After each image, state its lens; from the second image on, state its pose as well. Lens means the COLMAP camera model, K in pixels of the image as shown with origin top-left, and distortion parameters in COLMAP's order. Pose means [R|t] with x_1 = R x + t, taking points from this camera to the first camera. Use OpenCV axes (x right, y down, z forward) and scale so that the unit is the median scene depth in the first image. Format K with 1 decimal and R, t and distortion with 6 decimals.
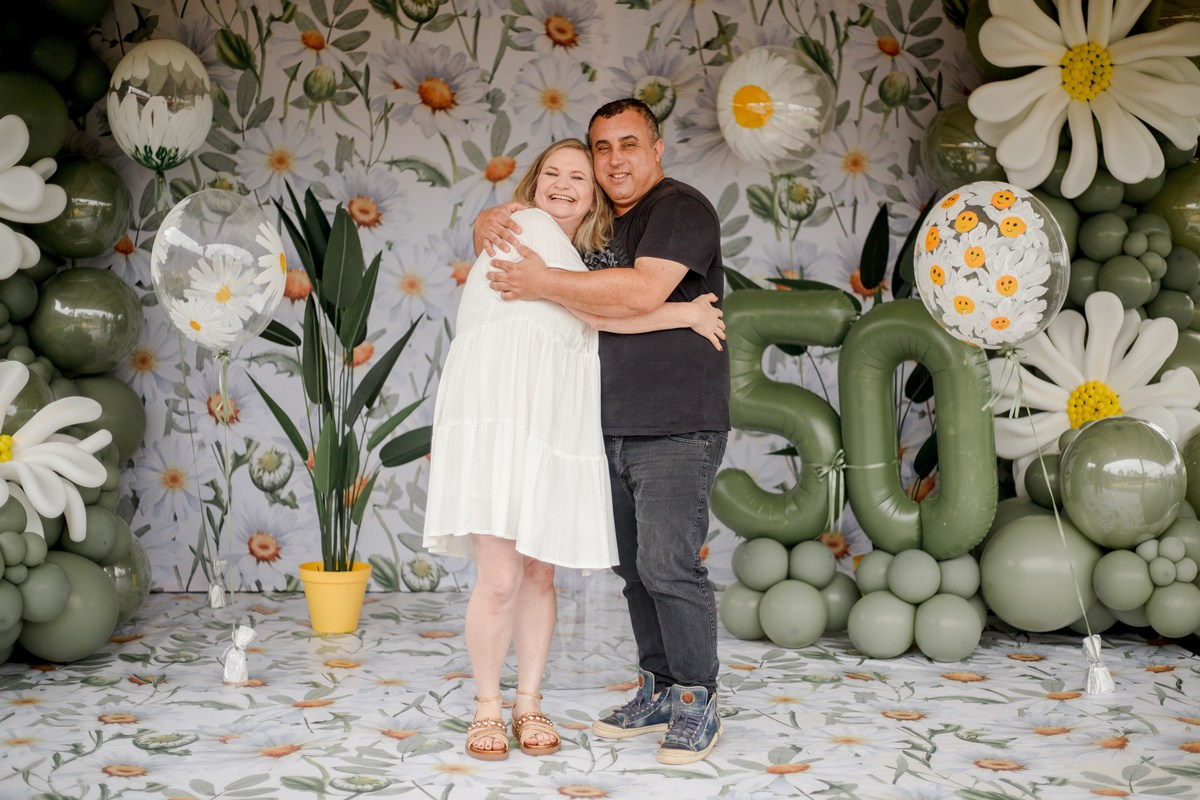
lens RADIAL K [[1790.9, 0, 614.2], [0, 1790.9, 416.0], [0, 0, 1]] dist [-0.100877, -0.037017]
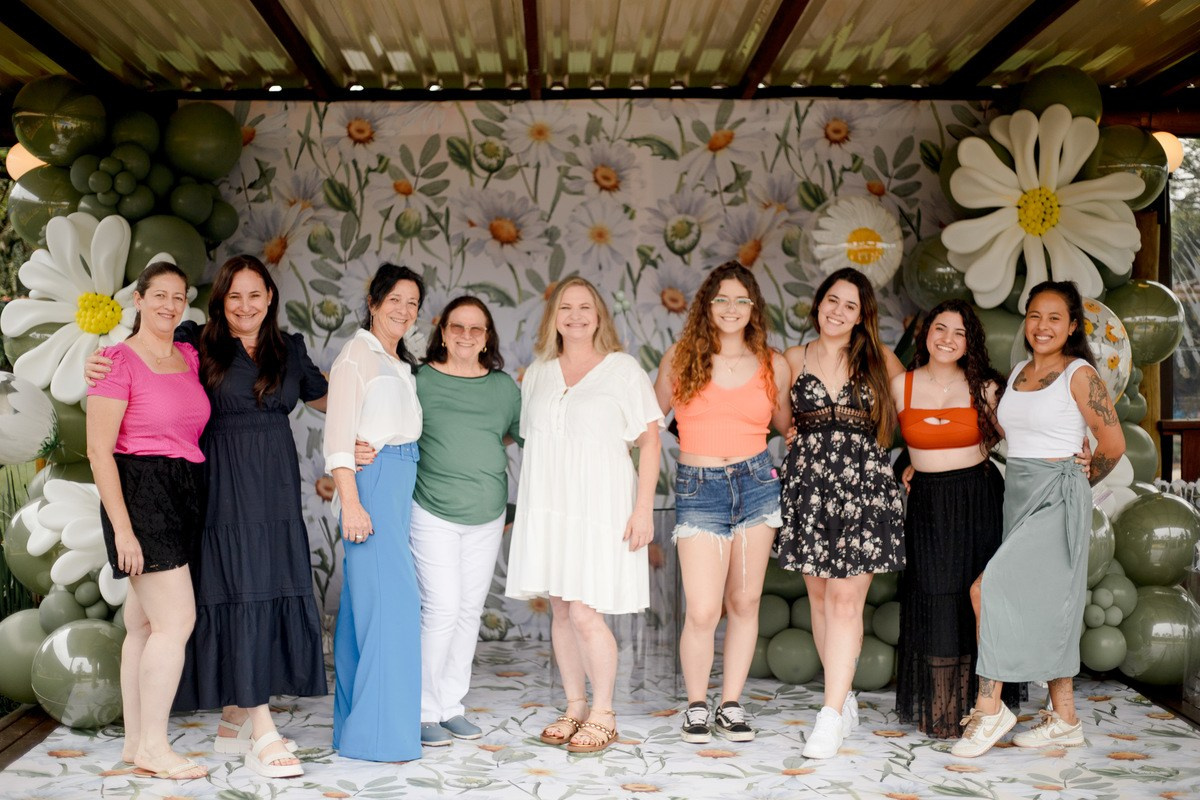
lens RADIAL K [[1685.4, 0, 588.6], [0, 1685.4, 427.6], [0, 0, 1]] dist [-0.090940, -0.022521]
pose [[0.999708, -0.005036, -0.023651, -0.015582], [0.004186, 0.999348, -0.035848, -0.004779], [0.023816, 0.035739, 0.999077, -0.142568]]
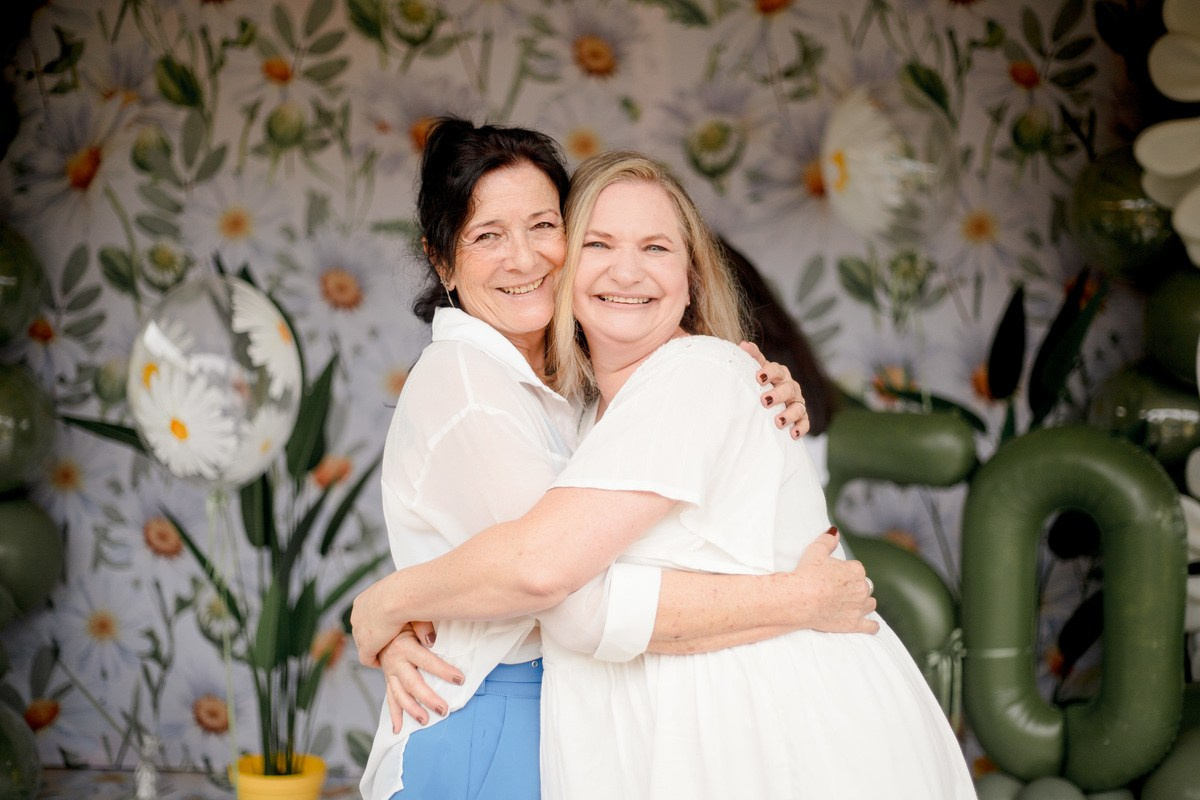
lens RADIAL K [[1813.0, 0, 582.3], [0, 1813.0, 425.2], [0, 0, 1]] dist [-0.111852, -0.062842]
pose [[0.996748, 0.008956, -0.080080, 0.028669], [-0.010228, 0.999828, -0.015486, -0.044372], [0.079928, 0.016254, 0.996668, 0.224870]]
